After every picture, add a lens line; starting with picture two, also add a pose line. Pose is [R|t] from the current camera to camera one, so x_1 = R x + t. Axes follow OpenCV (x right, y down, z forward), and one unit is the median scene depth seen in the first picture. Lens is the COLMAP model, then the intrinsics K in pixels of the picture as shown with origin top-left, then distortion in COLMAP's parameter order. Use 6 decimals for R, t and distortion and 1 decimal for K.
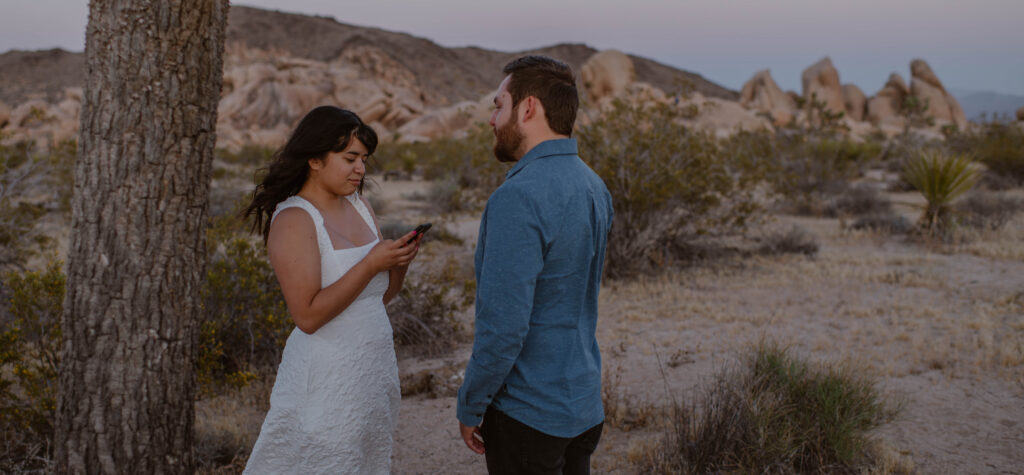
lens RADIAL K [[1119.3, 0, 475.0], [0, 1119.3, 256.3], [0, 0, 1]] dist [-0.005013, -0.006874]
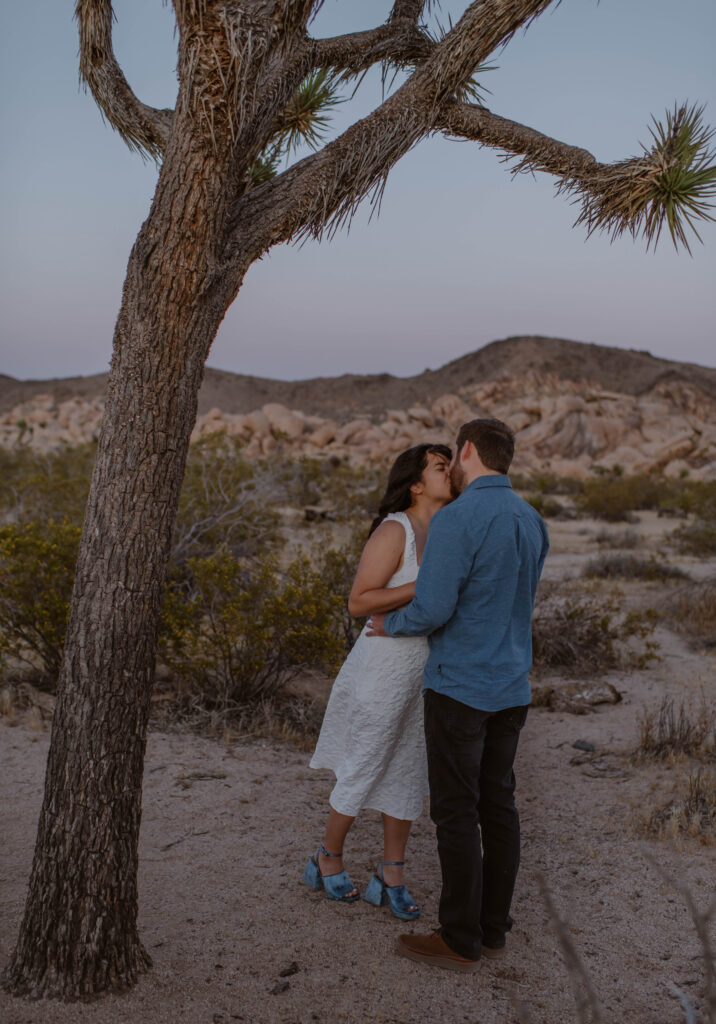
lens RADIAL K [[1110.2, 0, 358.0], [0, 1110.2, 512.0], [0, 0, 1]] dist [-0.013662, -0.003918]
pose [[0.928523, 0.075557, -0.363506, 0.522716], [-0.099153, 0.993977, -0.046666, 0.011171], [0.357791, 0.079373, 0.930422, -0.253560]]
